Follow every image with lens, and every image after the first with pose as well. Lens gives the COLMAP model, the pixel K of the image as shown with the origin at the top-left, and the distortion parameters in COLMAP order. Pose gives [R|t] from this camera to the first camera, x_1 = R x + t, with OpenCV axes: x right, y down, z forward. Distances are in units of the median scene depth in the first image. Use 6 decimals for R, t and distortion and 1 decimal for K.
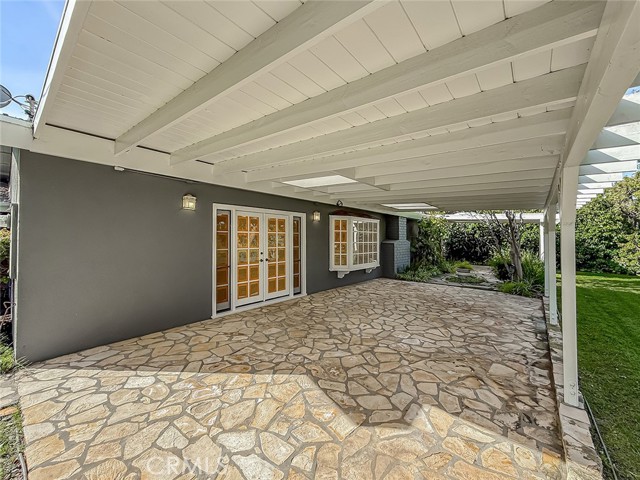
lens RADIAL K [[257.6, 0, 323.9], [0, 257.6, 242.4], [0, 0, 1]] dist [-0.002705, 0.000310]
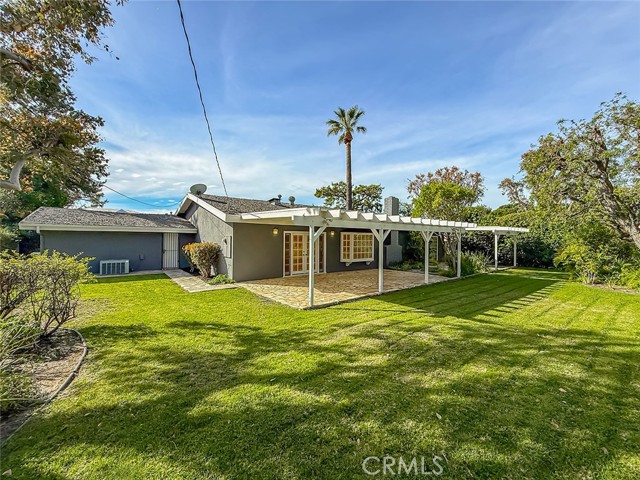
lens RADIAL K [[257.6, 0, 322.7], [0, 257.6, 238.4], [0, 0, 1]] dist [-0.002705, 0.000310]
pose [[0.977291, -0.002653, -0.211884, 0.345878], [-0.001474, 0.999812, -0.019318, -0.026928], [0.211895, 0.019192, 0.977104, -1.008844]]
